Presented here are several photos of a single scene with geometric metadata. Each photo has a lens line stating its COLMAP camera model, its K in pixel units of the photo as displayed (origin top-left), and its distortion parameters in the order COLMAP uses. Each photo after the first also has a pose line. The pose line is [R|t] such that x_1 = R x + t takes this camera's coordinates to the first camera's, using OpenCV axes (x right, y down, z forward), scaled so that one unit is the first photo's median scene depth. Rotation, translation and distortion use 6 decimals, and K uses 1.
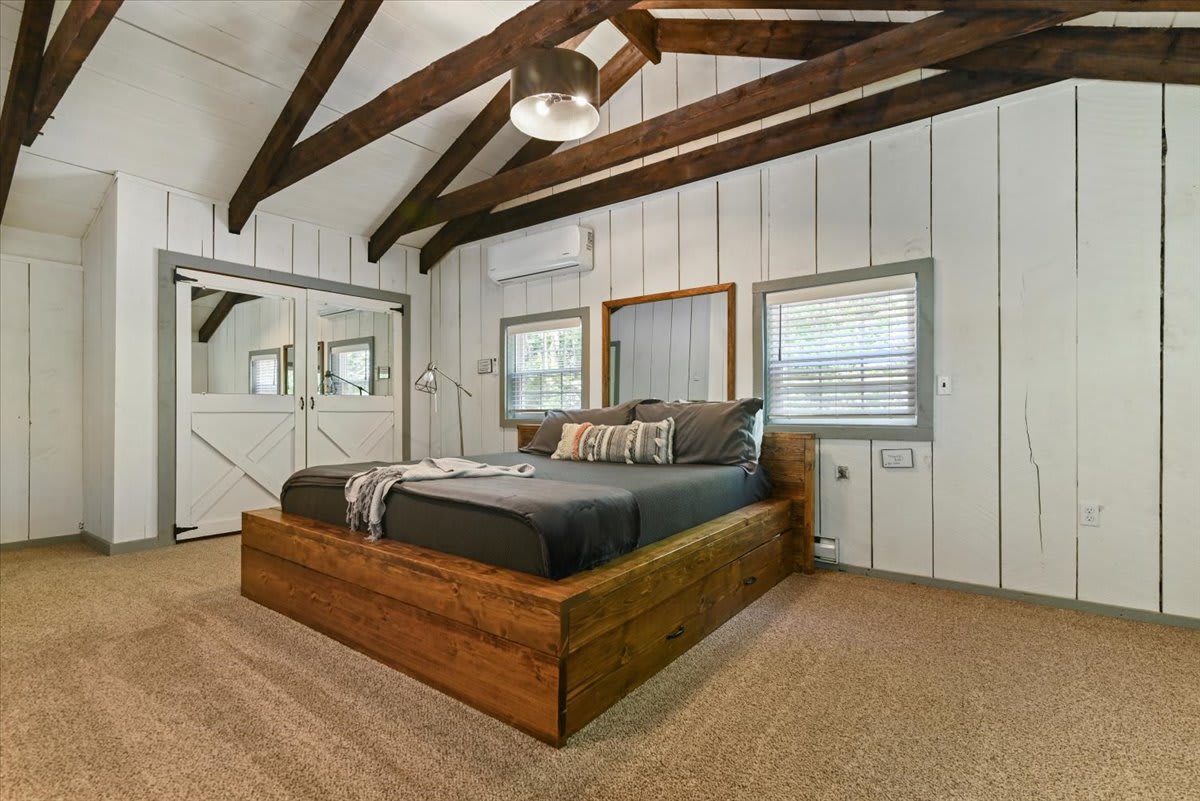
lens RADIAL K [[555.2, 0, 595.1], [0, 555.2, 403.4], [0, 0, 1]] dist [0.003085, -0.000712]
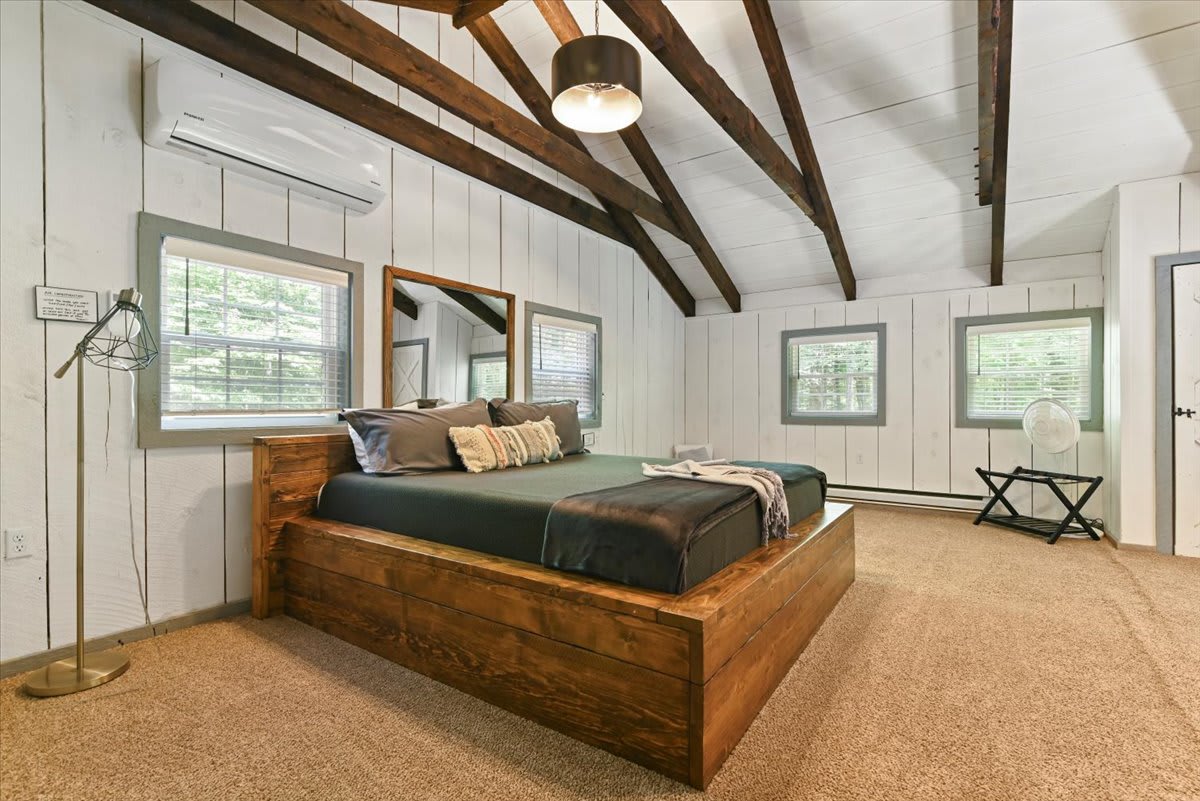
lens RADIAL K [[555.2, 0, 601.0], [0, 555.2, 405.4], [0, 0, 1]] dist [0.003085, -0.000712]
pose [[-0.039750, 0.005487, 0.999195, -0.873930], [-0.005149, 0.999971, -0.005697, 0.009526], [-0.999196, -0.005372, -0.039721, 0.871276]]
